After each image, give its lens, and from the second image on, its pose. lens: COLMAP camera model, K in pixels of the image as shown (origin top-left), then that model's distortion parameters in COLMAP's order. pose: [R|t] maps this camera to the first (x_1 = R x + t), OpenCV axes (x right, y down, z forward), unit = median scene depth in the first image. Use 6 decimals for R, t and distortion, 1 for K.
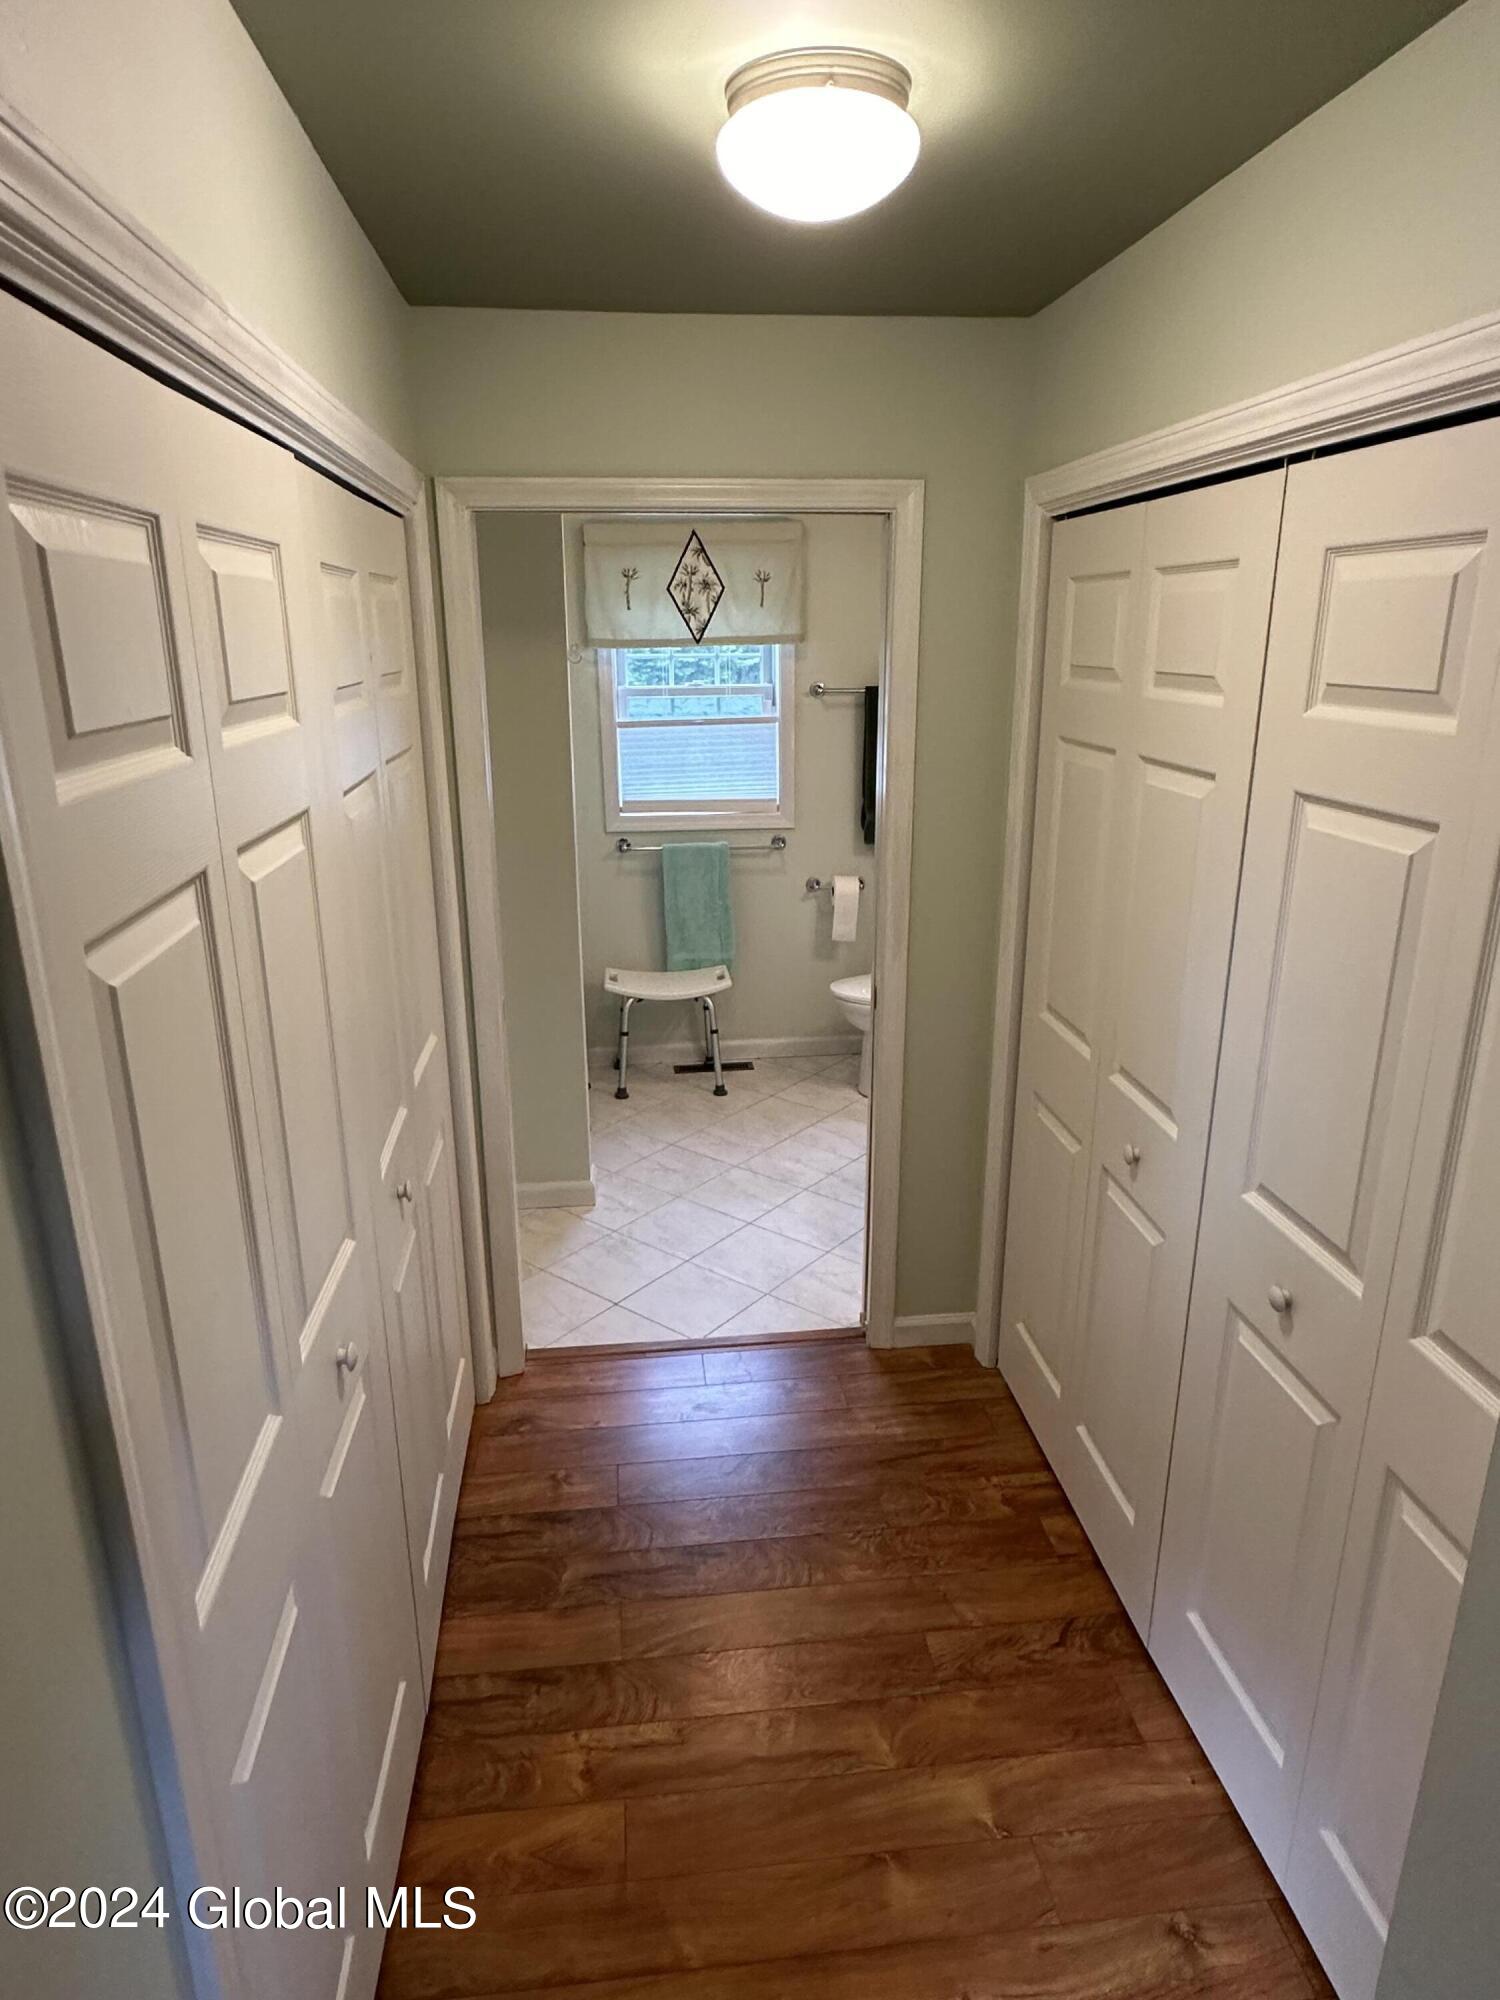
lens RADIAL K [[1198.9, 0, 742.5], [0, 1198.9, 1005.9], [0, 0, 1]] dist [-0.004993, -0.003602]
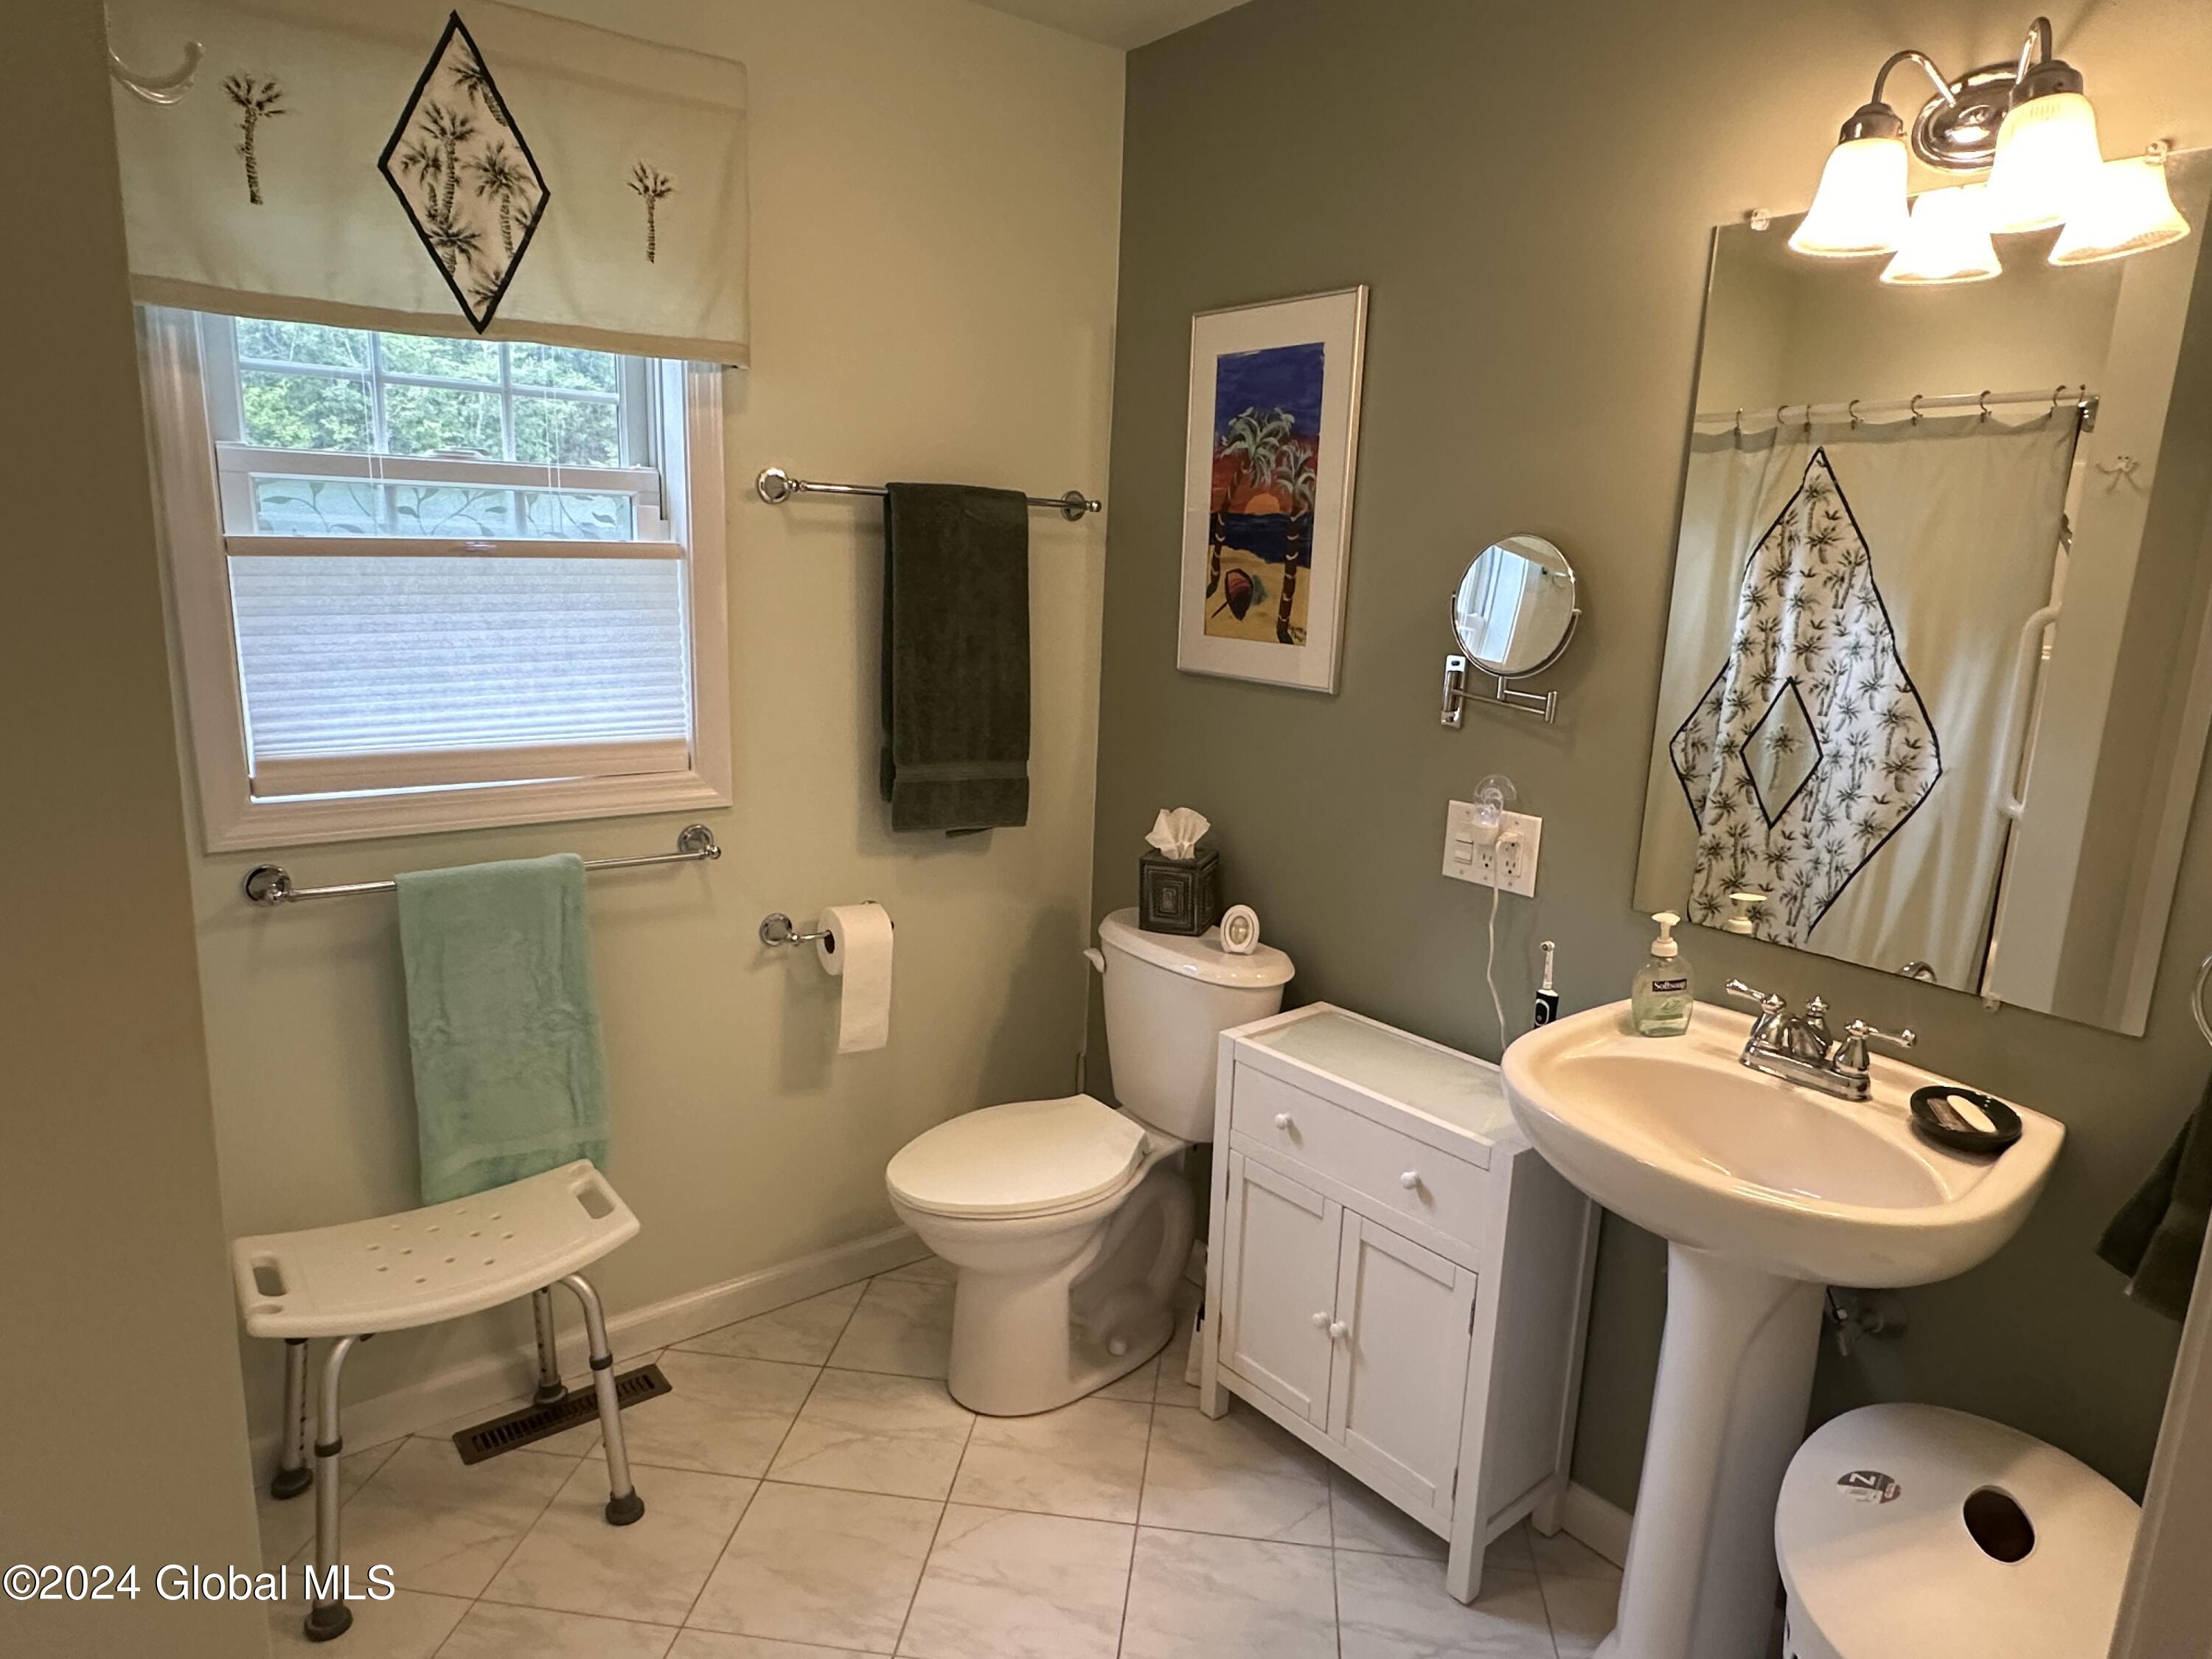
lens RADIAL K [[1326.0, 0, 1106.7], [0, 1326.0, 831.3], [0, 0, 1]] dist [-0.004993, -0.003602]
pose [[0.850887, -0.071521, 0.520457, -0.090855], [0.116783, 0.991653, -0.054653, -0.099999], [-0.512203, 0.107284, 0.852137, 0.540955]]
